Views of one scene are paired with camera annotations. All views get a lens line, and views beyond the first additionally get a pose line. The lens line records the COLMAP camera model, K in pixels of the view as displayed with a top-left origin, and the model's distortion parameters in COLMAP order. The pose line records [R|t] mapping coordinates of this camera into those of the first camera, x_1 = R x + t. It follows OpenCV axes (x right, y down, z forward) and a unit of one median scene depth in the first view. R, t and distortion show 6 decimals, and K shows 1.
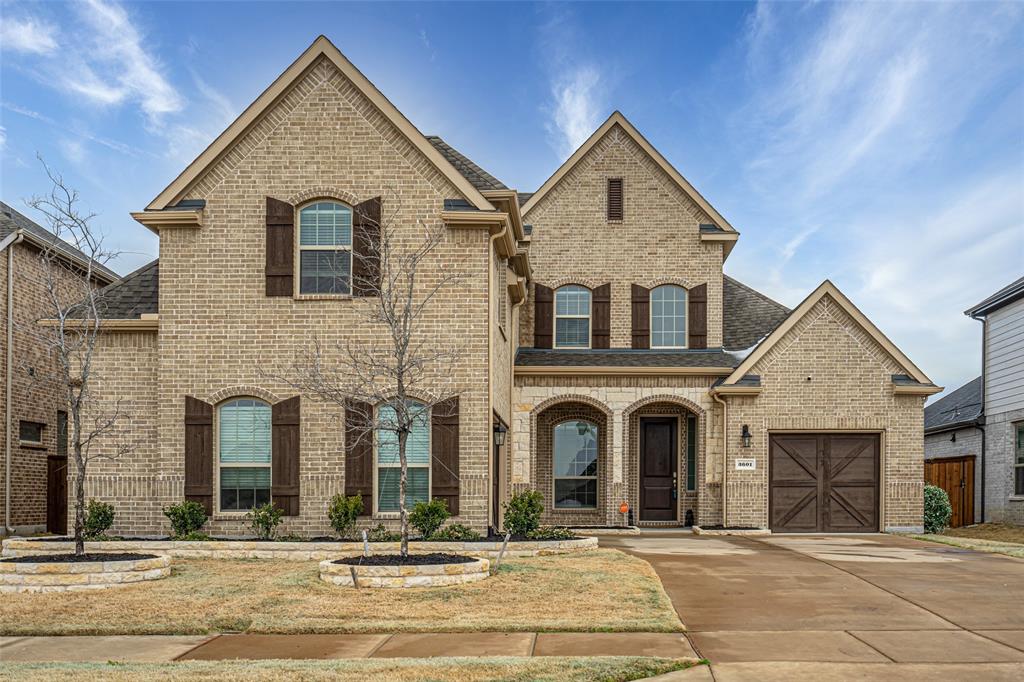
lens RADIAL K [[997.7, 0, 512.0], [0, 997.7, 340.4], [0, 0, 1]] dist [-0.017822, 0.000000]
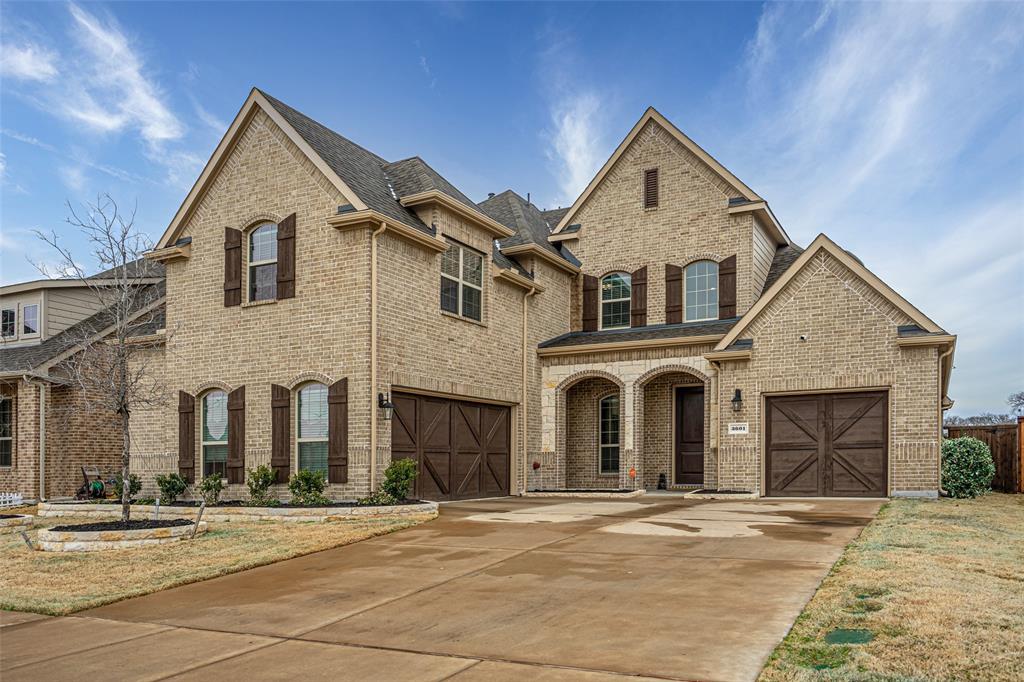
lens RADIAL K [[750.2, 0, 512.7], [0, 750.2, 362.4], [0, 0, 1]] dist [-0.013160, 0.001560]
pose [[0.906784, -0.069672, -0.415798, 0.345949], [0.079470, 0.996817, 0.006282, 0.035298], [0.414037, -0.038739, 0.909435, 0.223634]]
